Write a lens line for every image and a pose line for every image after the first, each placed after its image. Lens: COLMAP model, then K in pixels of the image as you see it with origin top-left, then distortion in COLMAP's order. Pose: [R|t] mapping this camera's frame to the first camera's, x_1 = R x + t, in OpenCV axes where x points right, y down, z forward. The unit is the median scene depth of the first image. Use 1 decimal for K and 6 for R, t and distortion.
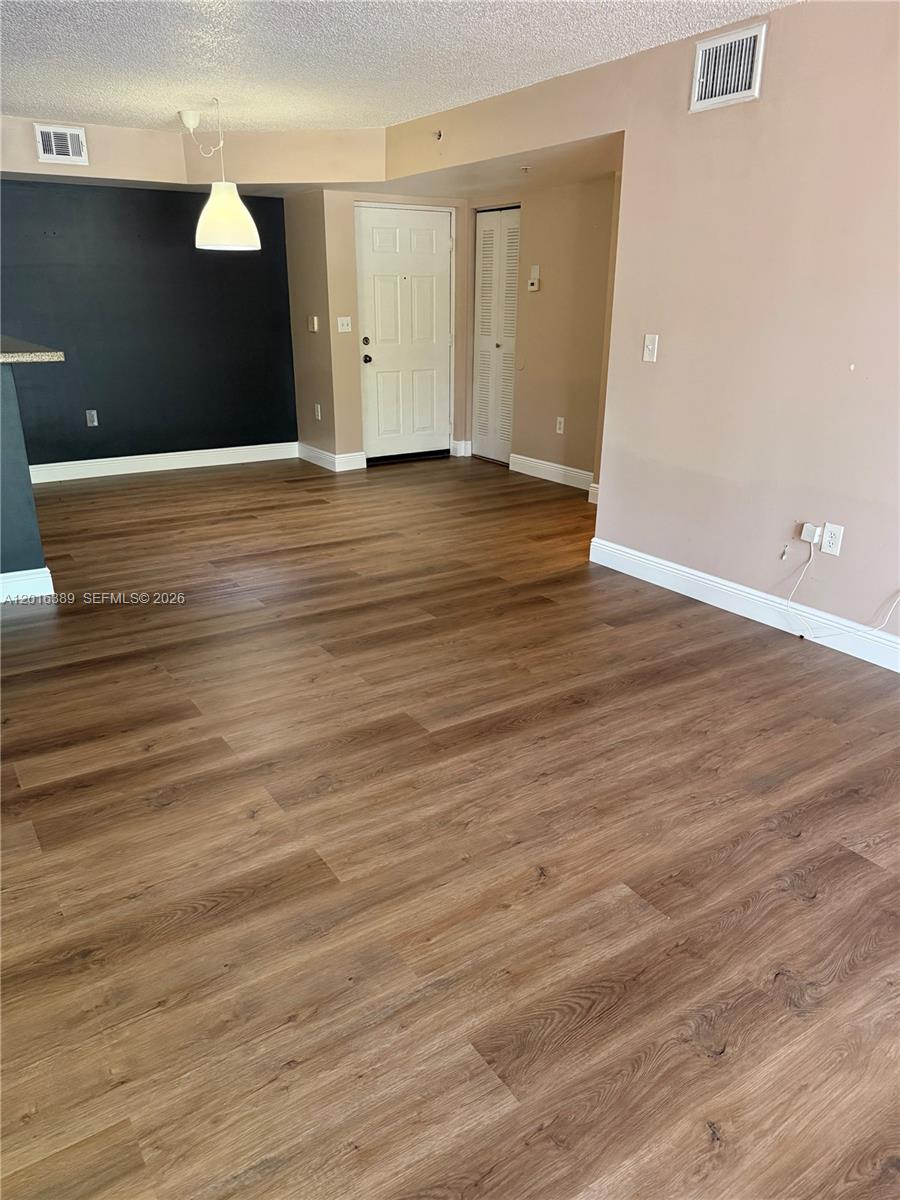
lens RADIAL K [[839.7, 0, 445.2], [0, 839.7, 604.1], [0, 0, 1]] dist [0.064809, -0.078885]
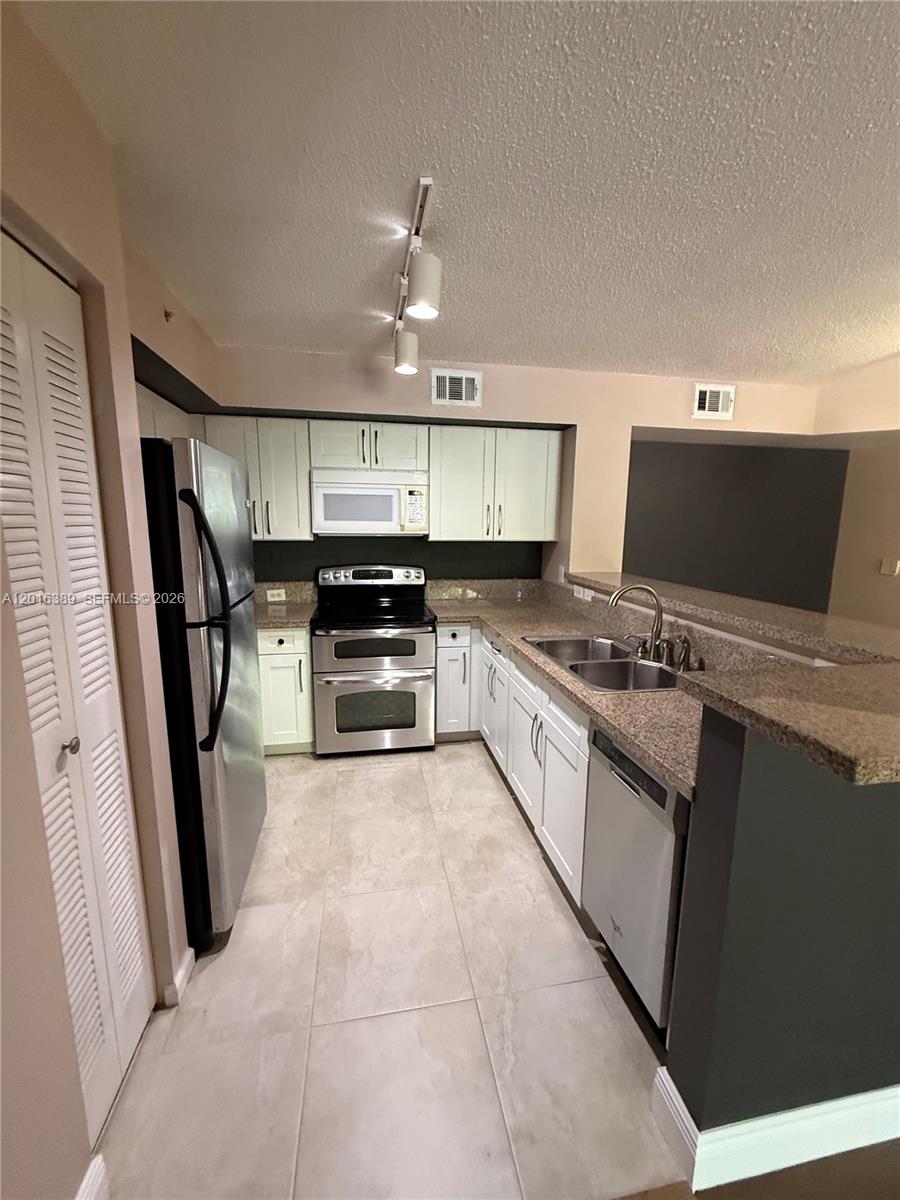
lens RADIAL K [[478.2, 0, 449.5], [0, 478.2, 595.0], [0, 0, 1]] dist [-0.002117, 0.000130]
pose [[0.920631, 0.062636, -0.385376, -0.810226], [-0.140822, 0.973879, -0.178125, -0.263361], [0.364153, 0.218257, 0.905404, 0.657172]]
